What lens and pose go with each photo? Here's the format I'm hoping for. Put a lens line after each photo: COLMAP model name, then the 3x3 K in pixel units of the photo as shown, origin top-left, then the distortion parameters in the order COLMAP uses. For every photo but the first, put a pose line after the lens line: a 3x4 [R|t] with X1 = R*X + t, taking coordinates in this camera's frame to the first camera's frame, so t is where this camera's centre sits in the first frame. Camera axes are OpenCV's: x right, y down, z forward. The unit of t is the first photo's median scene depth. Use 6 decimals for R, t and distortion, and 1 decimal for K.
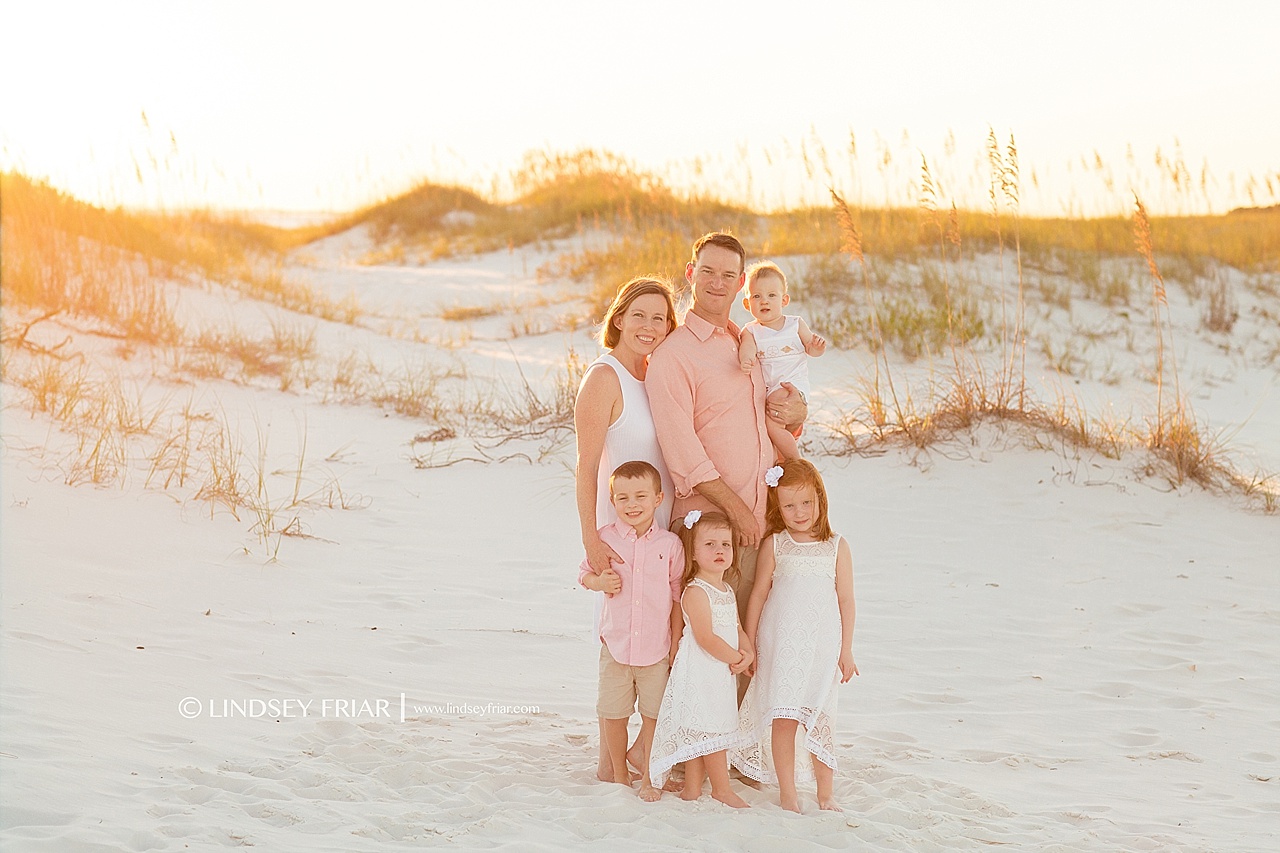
lens RADIAL K [[3150.8, 0, 640.4], [0, 3150.8, 424.3], [0, 0, 1]] dist [-0.006052, 0.000000]
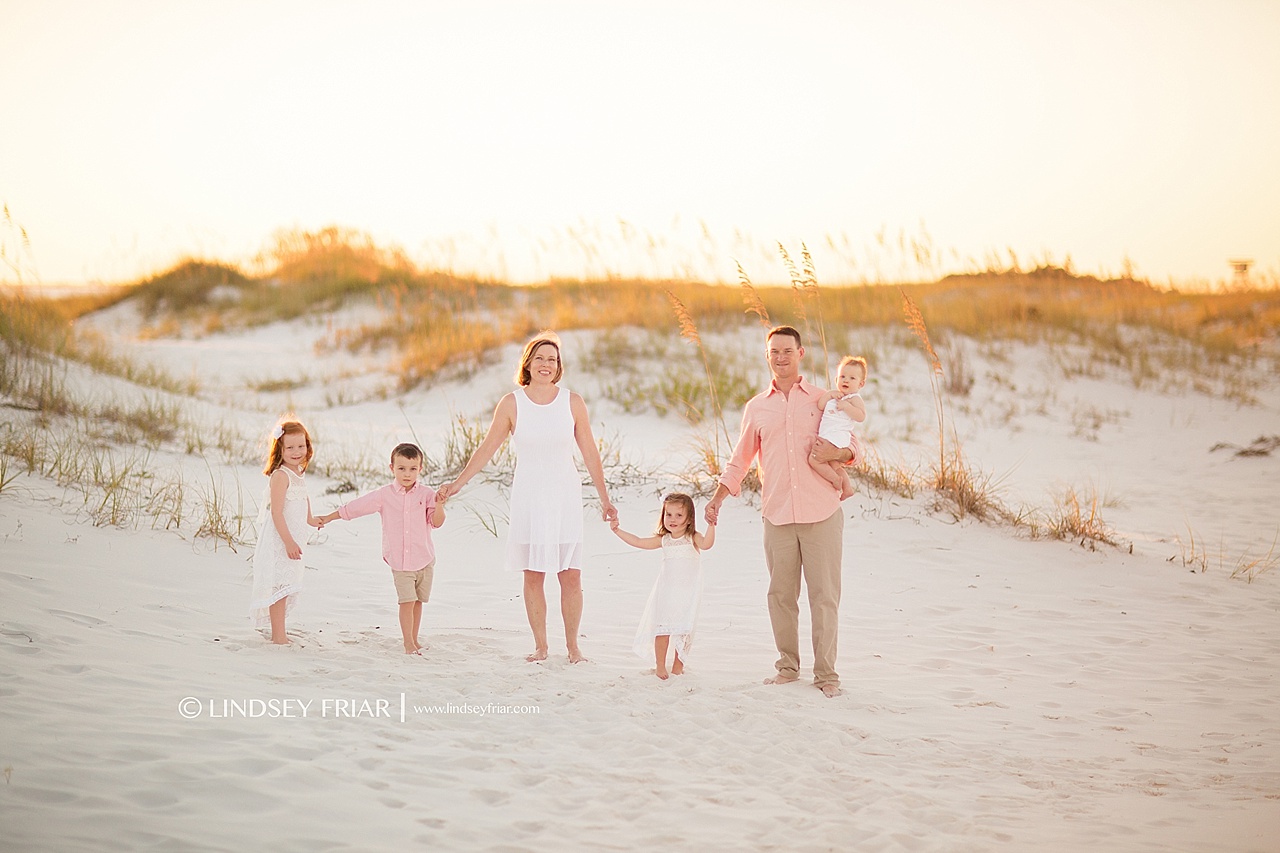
lens RADIAL K [[3150.8, 0, 639.8], [0, 3150.8, 427.8], [0, 0, 1]] dist [-0.006052, 0.000000]
pose [[0.995901, -0.010660, 0.089816, -0.031782], [0.012490, 0.999725, -0.019838, 0.003080], [-0.089580, 0.020879, 0.995761, -0.109036]]
